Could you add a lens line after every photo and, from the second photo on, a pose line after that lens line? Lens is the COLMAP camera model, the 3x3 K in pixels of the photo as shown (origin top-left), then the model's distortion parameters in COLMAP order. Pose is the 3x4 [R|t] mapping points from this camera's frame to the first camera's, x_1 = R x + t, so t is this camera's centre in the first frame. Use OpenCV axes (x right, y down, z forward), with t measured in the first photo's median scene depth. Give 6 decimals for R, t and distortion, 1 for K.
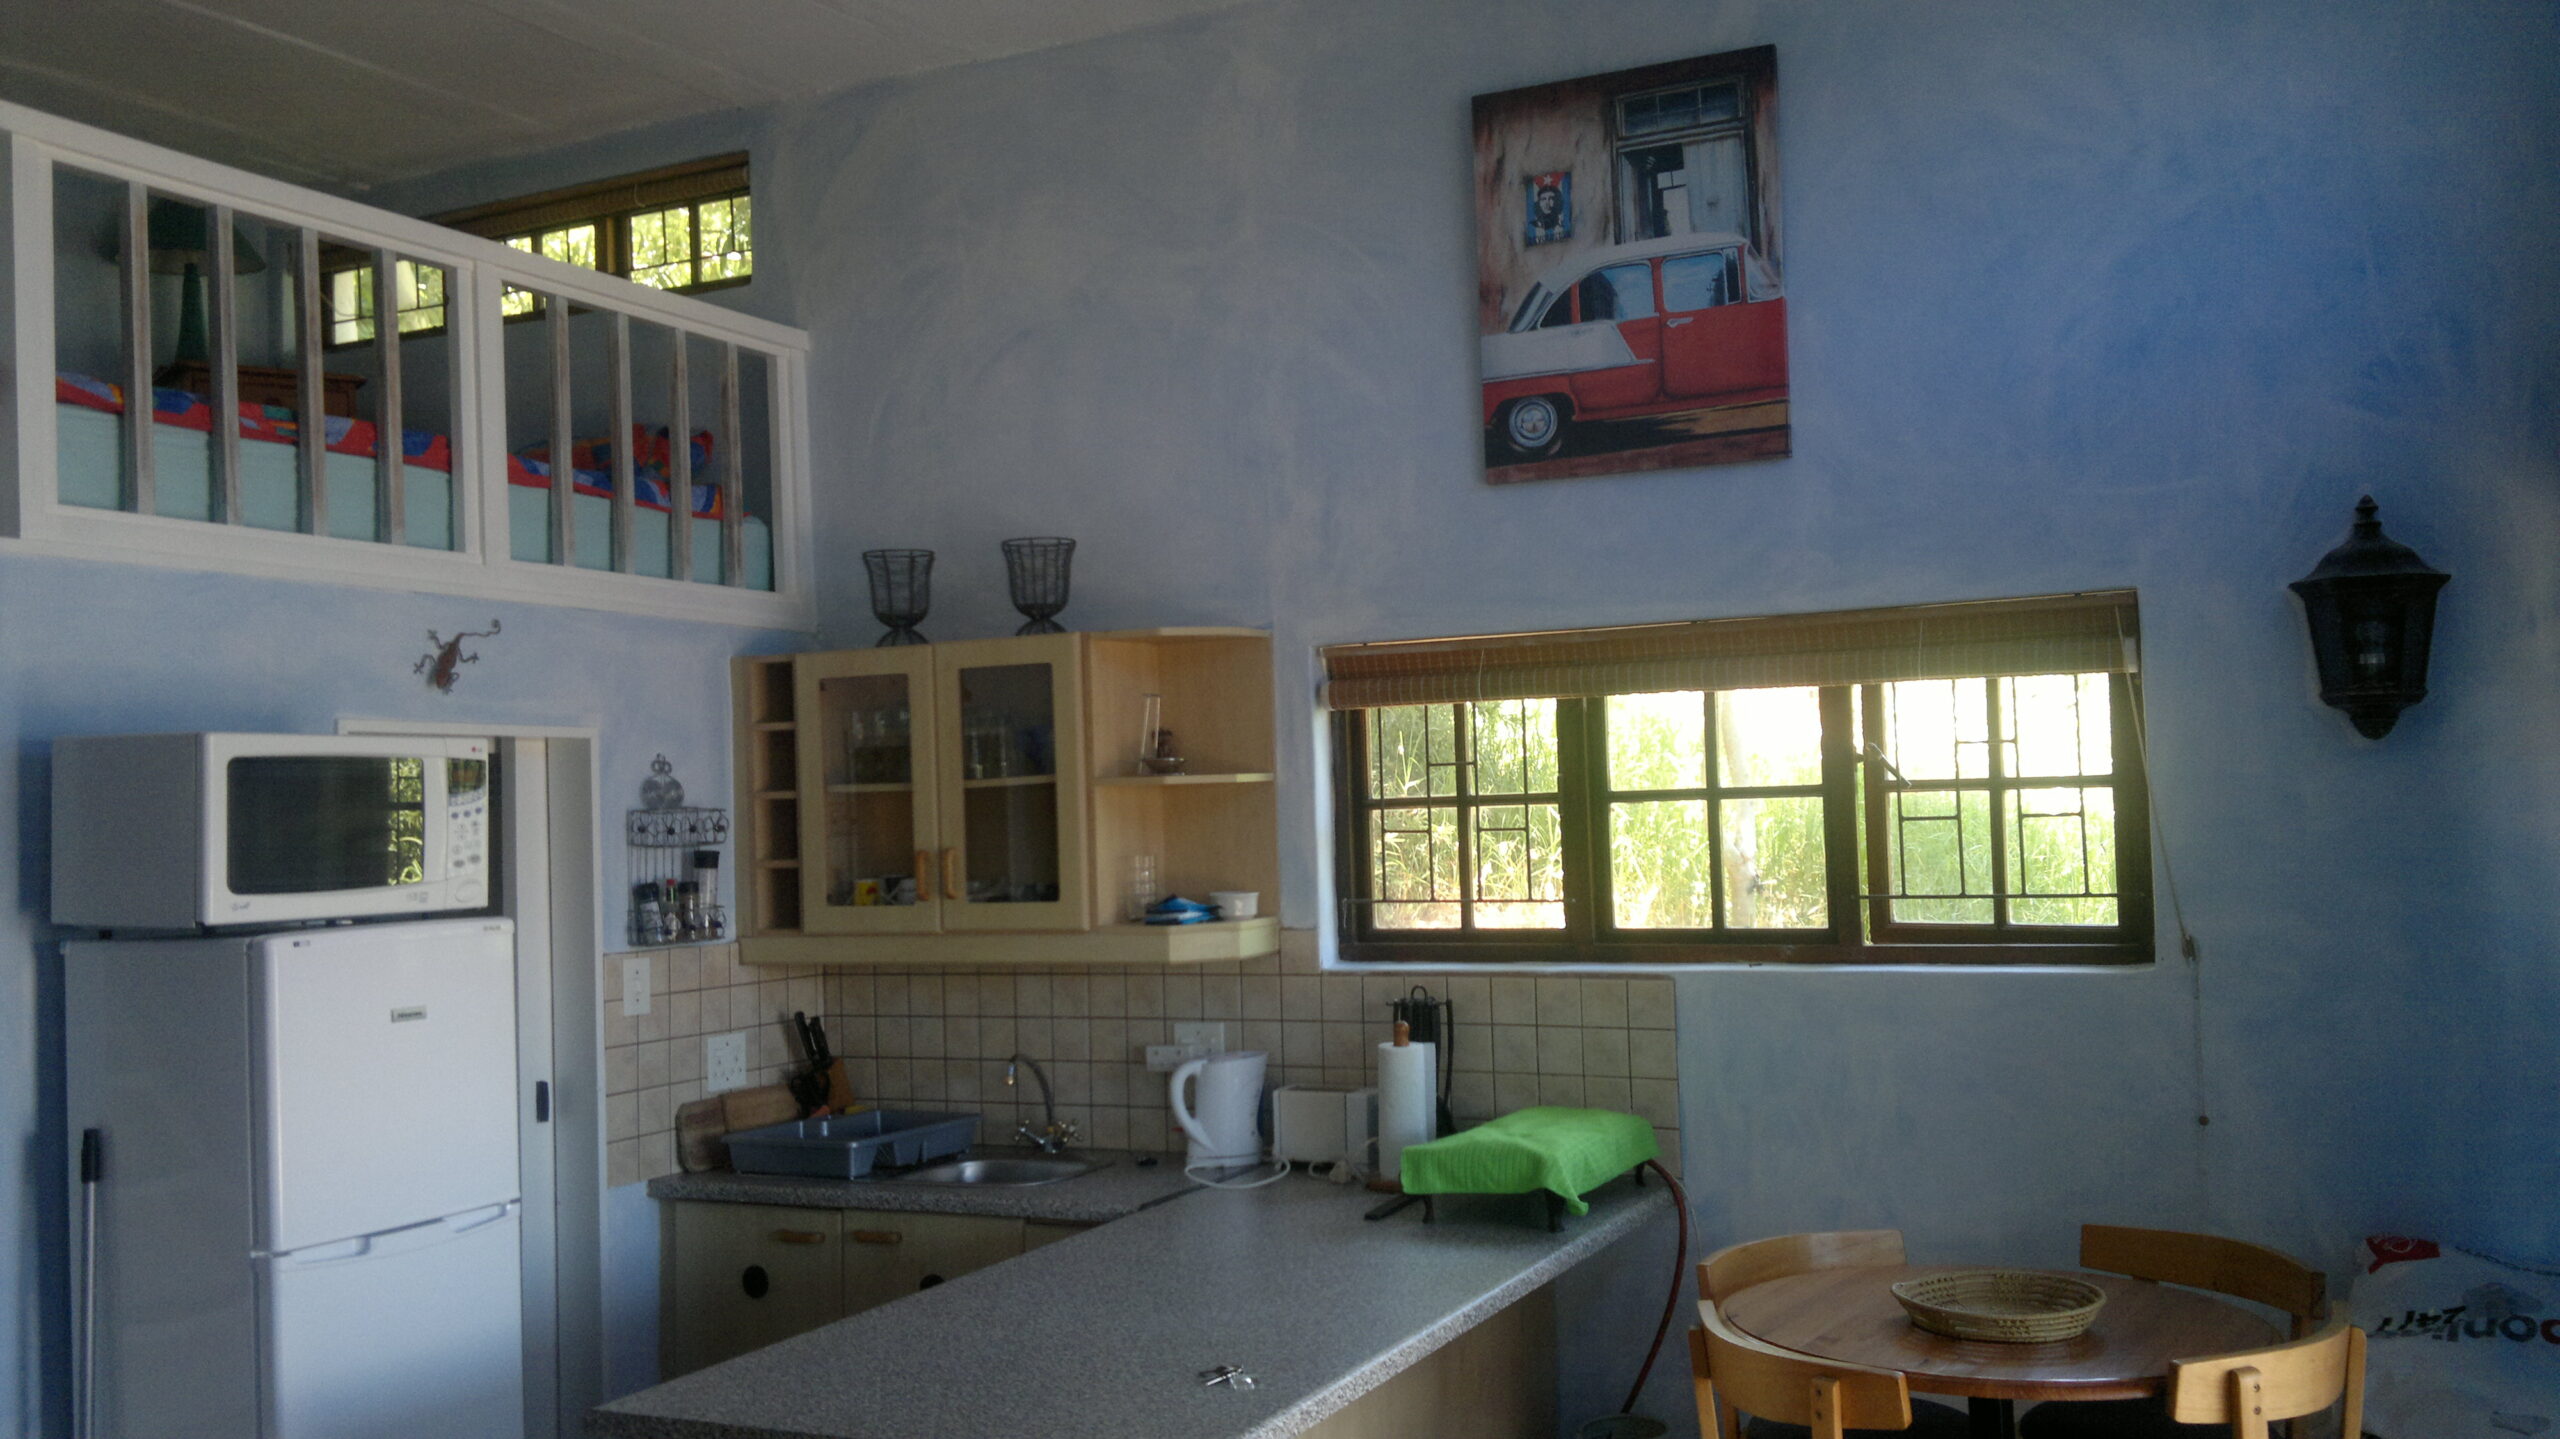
lens RADIAL K [[2042.7, 0, 1285.3], [0, 2042.7, 720.1], [0, 0, 1]] dist [-0.002094, -0.000941]
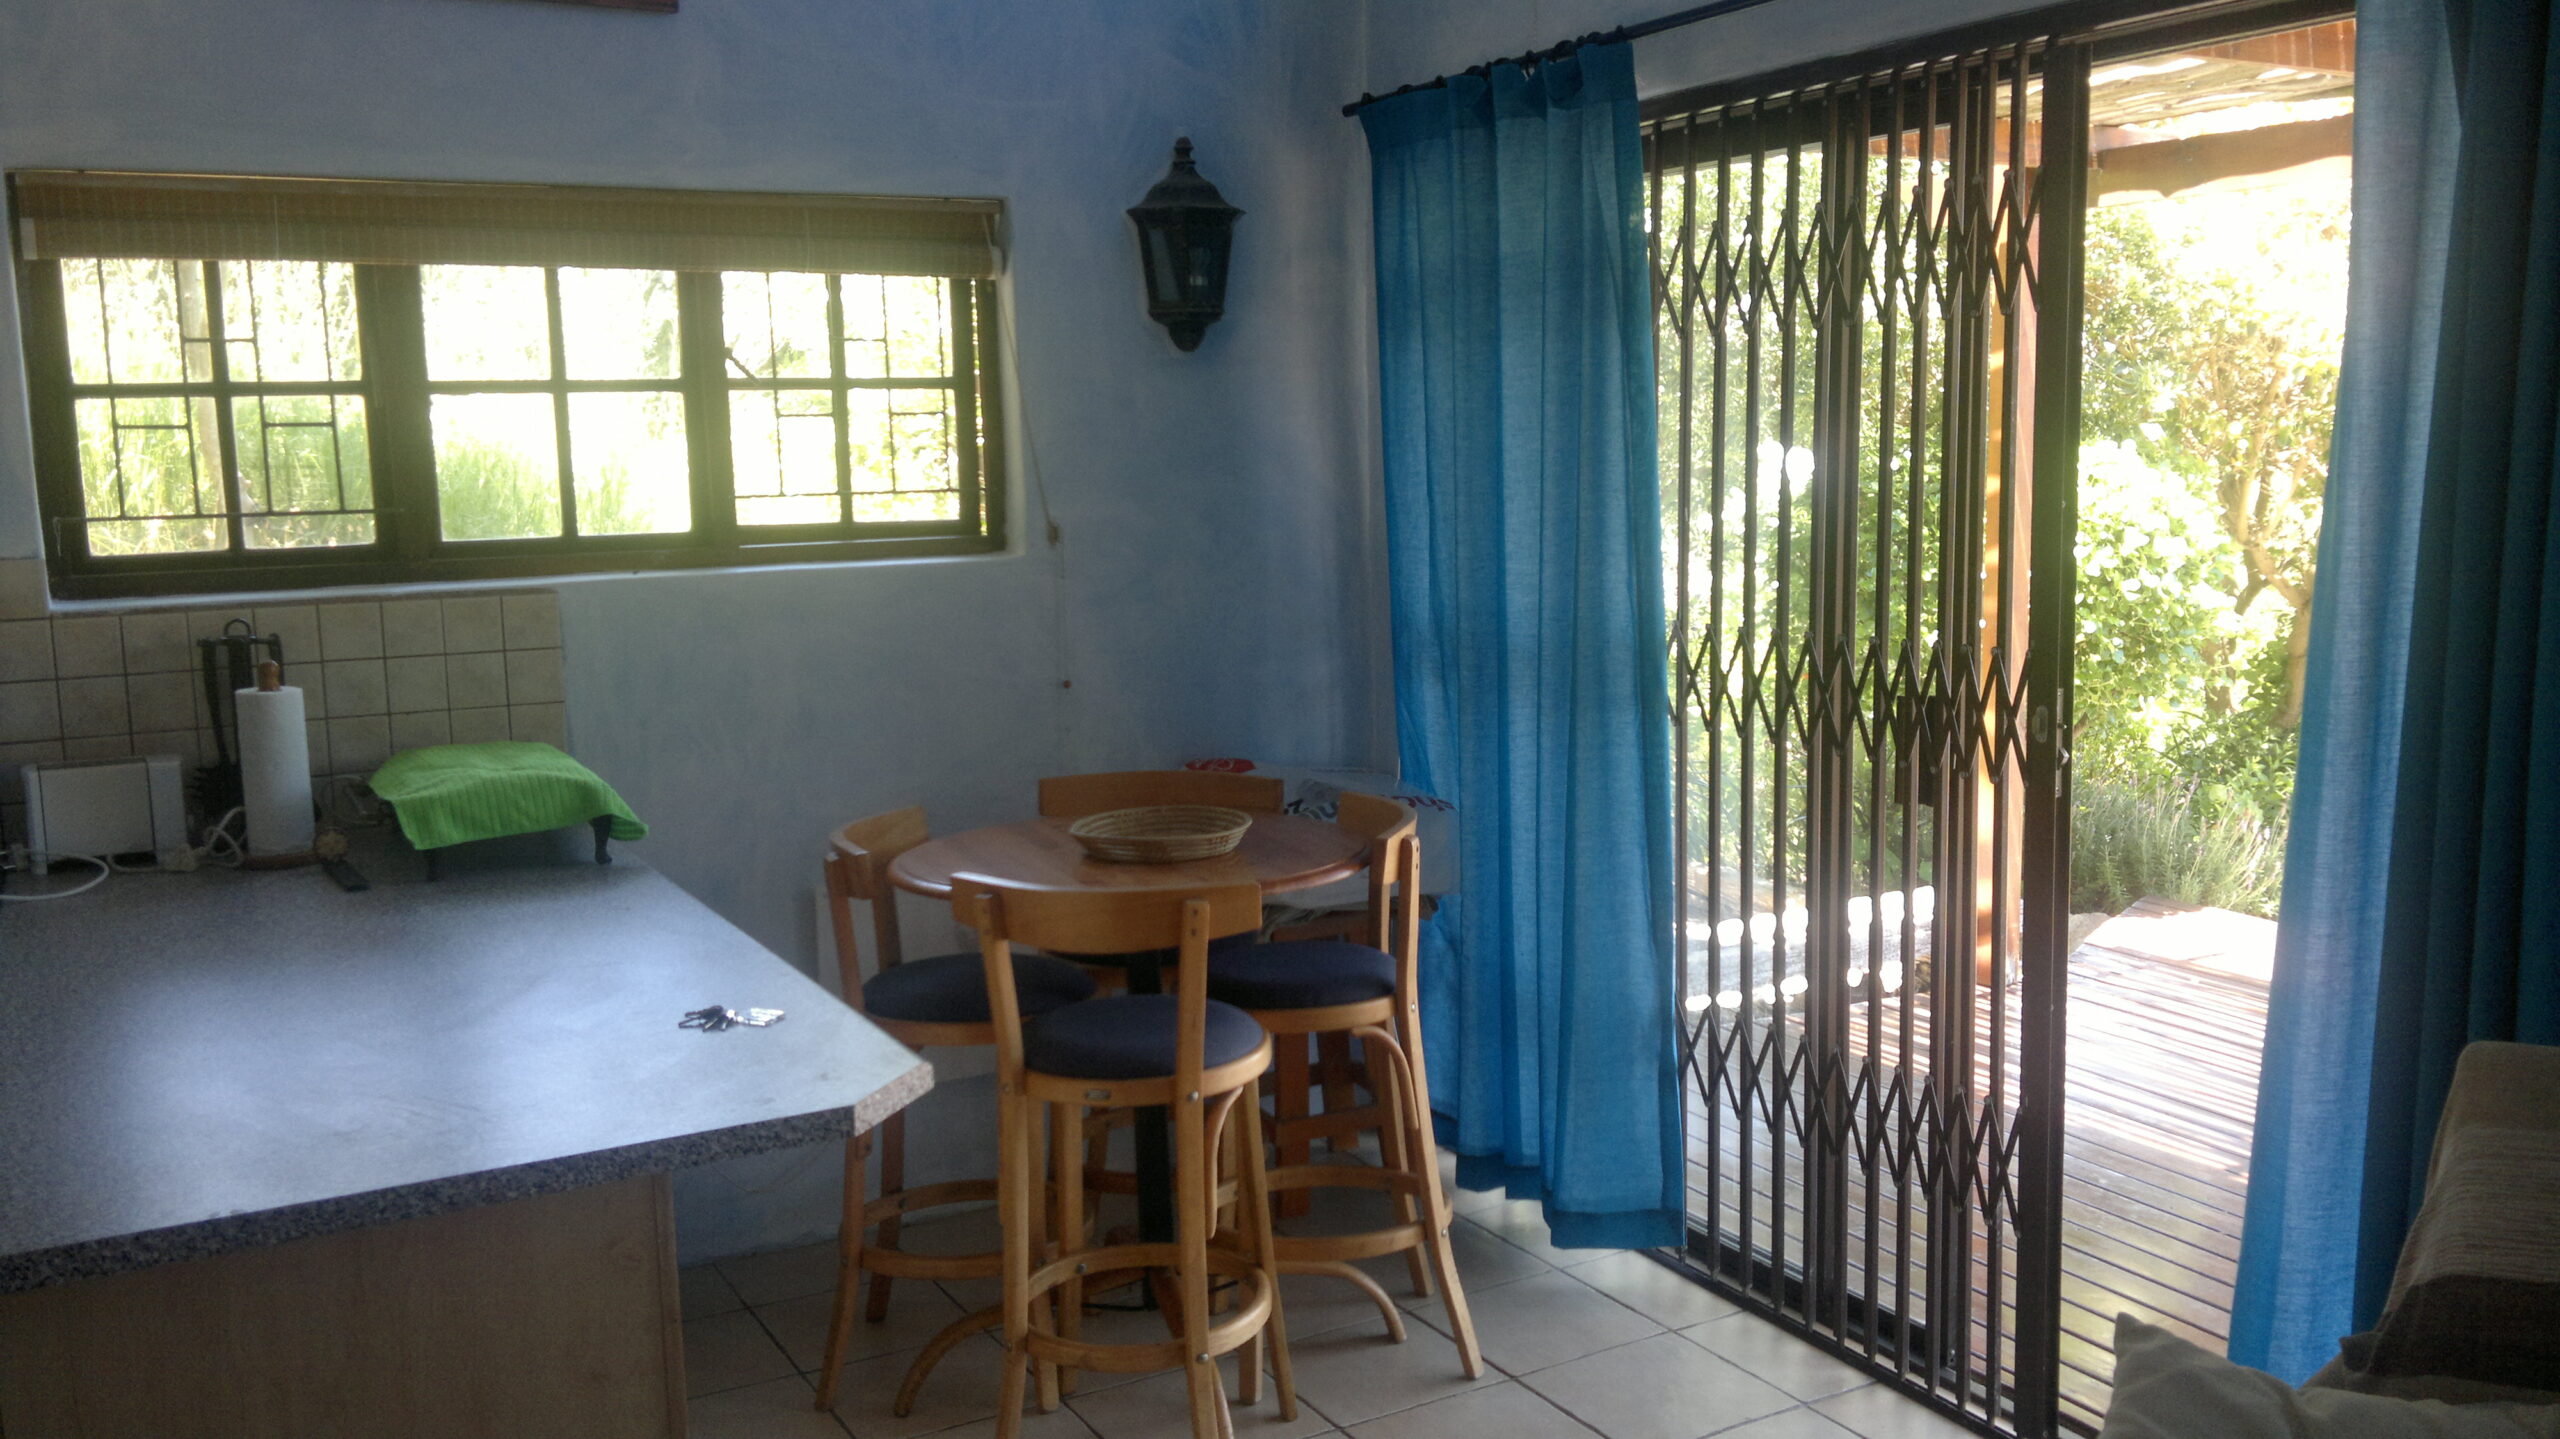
lens RADIAL K [[2339.1, 0, 1287.4], [0, 2339.1, 726.9], [0, 0, 1]] dist [0.041480, 0.000000]
pose [[0.570775, -0.097171, 0.815337, -0.489959], [-0.039444, 0.988582, 0.145431, 0.022279], [-0.820159, -0.115169, 0.560425, 0.148367]]
